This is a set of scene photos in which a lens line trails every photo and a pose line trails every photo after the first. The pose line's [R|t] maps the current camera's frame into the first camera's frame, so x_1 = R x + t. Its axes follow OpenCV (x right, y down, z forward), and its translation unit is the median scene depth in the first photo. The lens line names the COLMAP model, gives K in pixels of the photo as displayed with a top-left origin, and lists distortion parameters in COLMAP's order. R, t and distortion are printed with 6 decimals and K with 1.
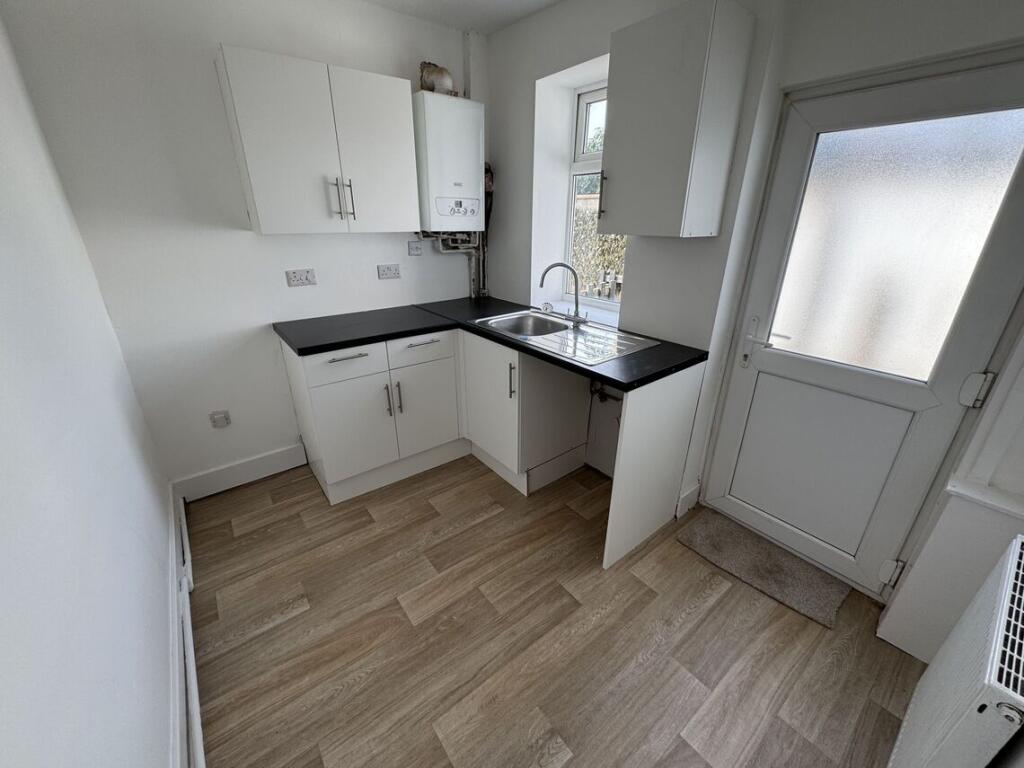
lens RADIAL K [[406.7, 0, 512.1], [0, 406.7, 382.5], [0, 0, 1]] dist [-0.000728, 0.001103]
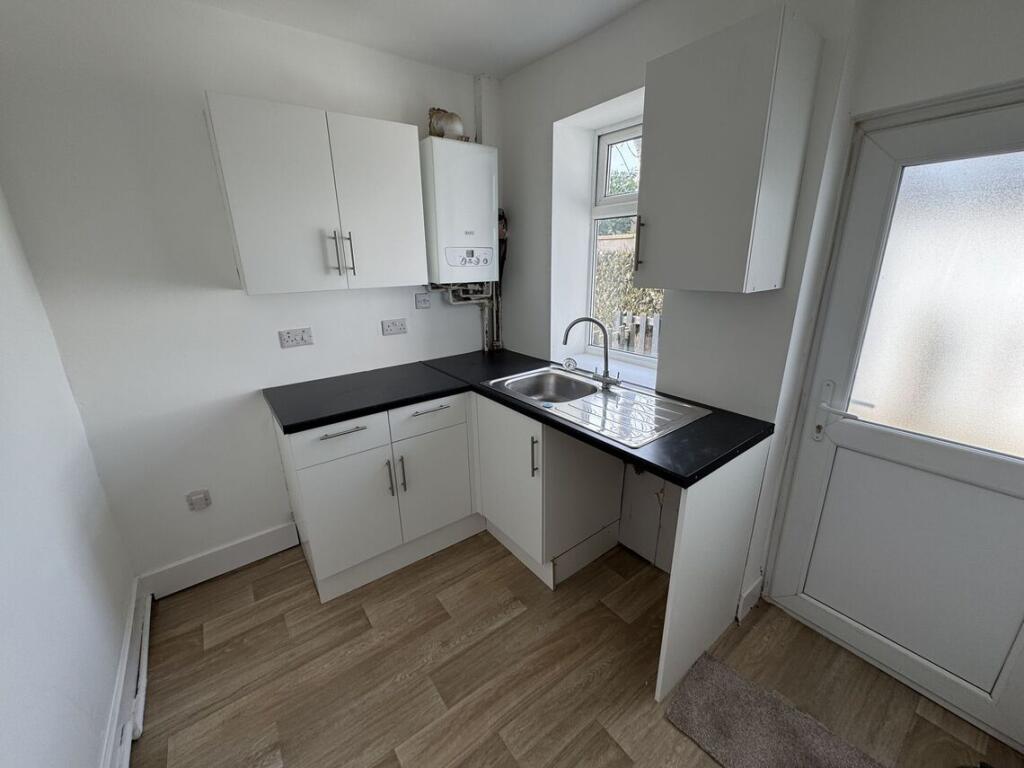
lens RADIAL K [[406.7, 0, 512.5], [0, 406.7, 382.8], [0, 0, 1]] dist [-0.000728, 0.001103]
pose [[0.999554, -0.015844, -0.025301, -0.020552], [0.013644, 0.996300, -0.084852, -0.080357], [0.026551, 0.084469, 0.996072, 0.132938]]
